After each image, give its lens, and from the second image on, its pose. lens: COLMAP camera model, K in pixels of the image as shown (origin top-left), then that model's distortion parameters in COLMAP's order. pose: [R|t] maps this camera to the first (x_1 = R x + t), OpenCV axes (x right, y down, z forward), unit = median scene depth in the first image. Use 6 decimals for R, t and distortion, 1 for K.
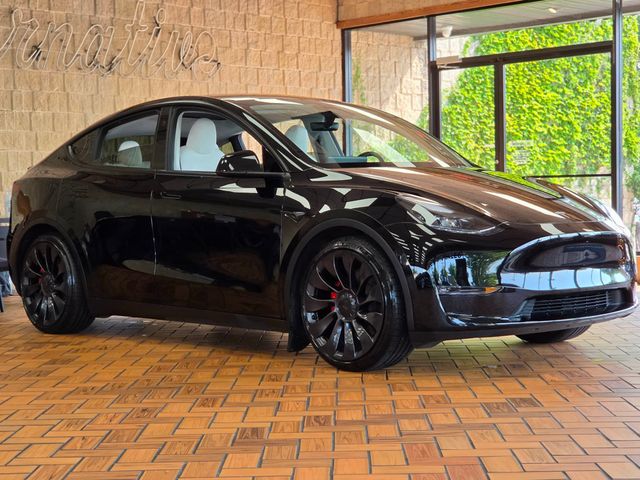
lens RADIAL K [[1299.3, 0, 320.4], [0, 1299.3, 240.0], [0, 0, 1]] dist [0.012083, 0.000000]
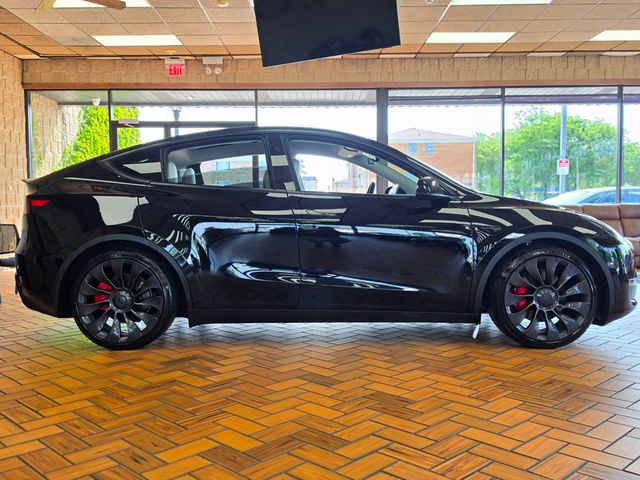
lens RADIAL K [[636.0, 0, 320.5], [0, 636.0, 240.2], [0, 0, 1]] dist [0.049244, 0.000000]
pose [[0.695589, -0.025793, 0.717977, -0.258420], [0.017738, 0.999667, 0.018728, -0.010797], [-0.718221, -0.000292, 0.695815, 0.306353]]
